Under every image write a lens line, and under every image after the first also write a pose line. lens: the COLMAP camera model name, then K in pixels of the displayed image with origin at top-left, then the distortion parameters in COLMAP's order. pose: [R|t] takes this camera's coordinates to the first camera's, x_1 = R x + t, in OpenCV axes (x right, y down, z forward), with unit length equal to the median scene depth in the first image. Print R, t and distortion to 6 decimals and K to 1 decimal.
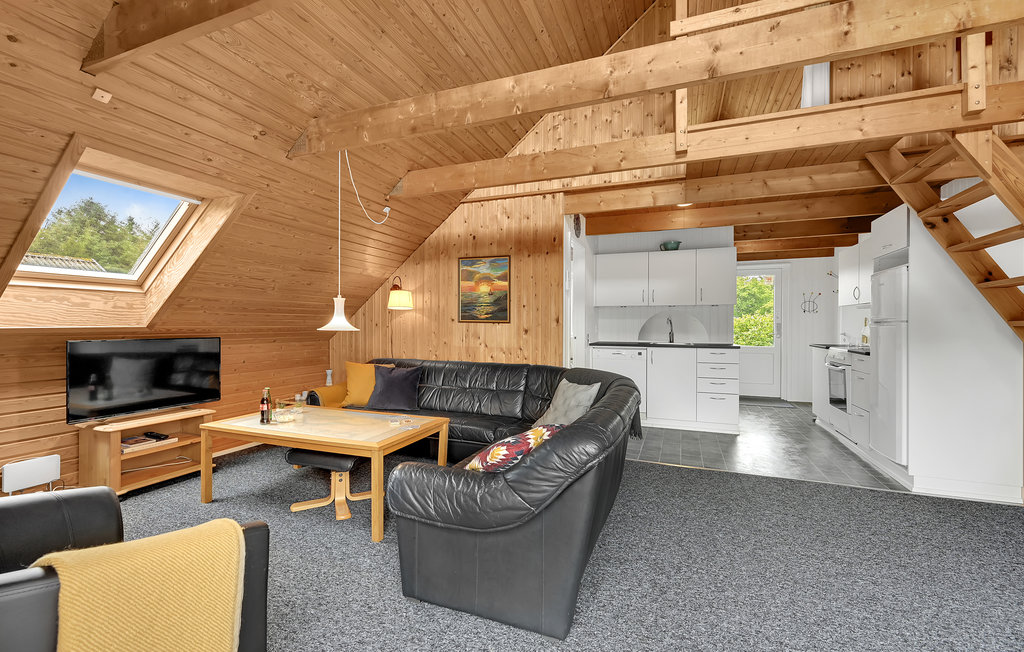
lens RADIAL K [[415.0, 0, 514.9], [0, 415.0, 328.1], [0, 0, 1]] dist [0.000878, 0.000109]
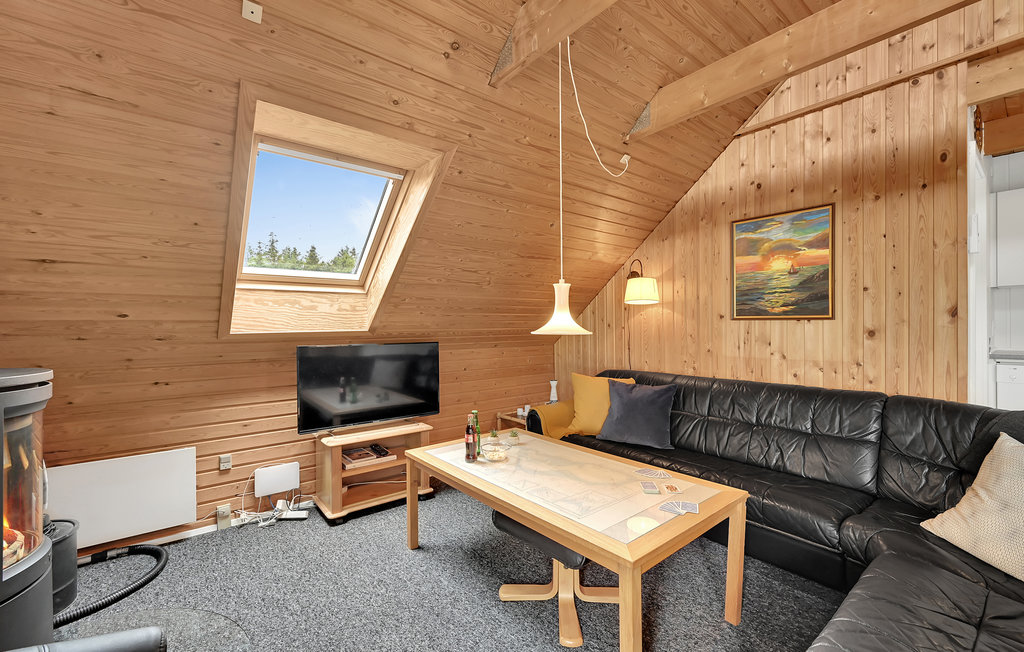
lens RADIAL K [[415.0, 0, 514.9], [0, 415.0, 328.1], [0, 0, 1]] dist [0.000878, 0.000109]
pose [[0.865457, -0.010278, -0.500879, -0.115318], [0.008925, 0.999947, -0.005097, -0.000835], [0.500904, -0.000059, 0.865503, 0.285601]]
